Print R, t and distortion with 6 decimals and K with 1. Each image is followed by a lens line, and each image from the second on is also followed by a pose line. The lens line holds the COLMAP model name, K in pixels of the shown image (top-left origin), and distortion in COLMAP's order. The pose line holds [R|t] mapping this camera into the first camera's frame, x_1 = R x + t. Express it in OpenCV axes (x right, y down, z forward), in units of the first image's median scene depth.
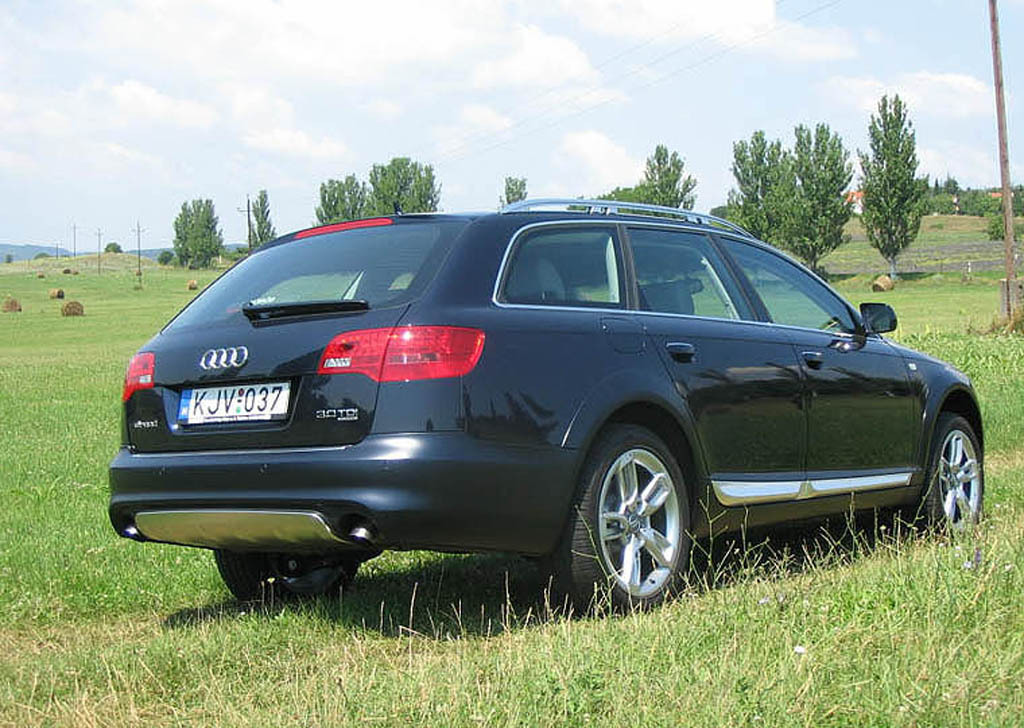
lens RADIAL K [[1816.1, 0, 512.0], [0, 1816.1, 364.0], [0, 0, 1]] dist [-0.088209, 0.047924]
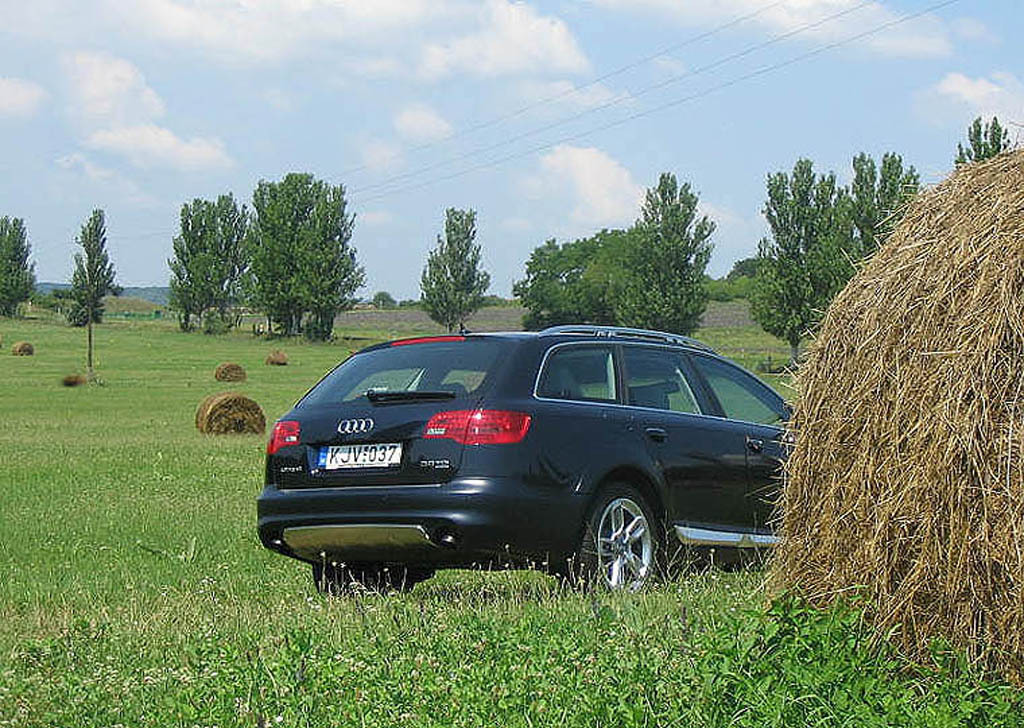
lens RADIAL K [[2632.9, 0, 512.0], [0, 2632.9, 364.0], [0, 0, 1]] dist [-0.037526, -0.514871]
pose [[0.998903, 0.039413, 0.025302, -0.070751], [-0.038316, 0.998363, -0.042455, 0.027661], [-0.026934, 0.041439, 0.998778, -0.999404]]
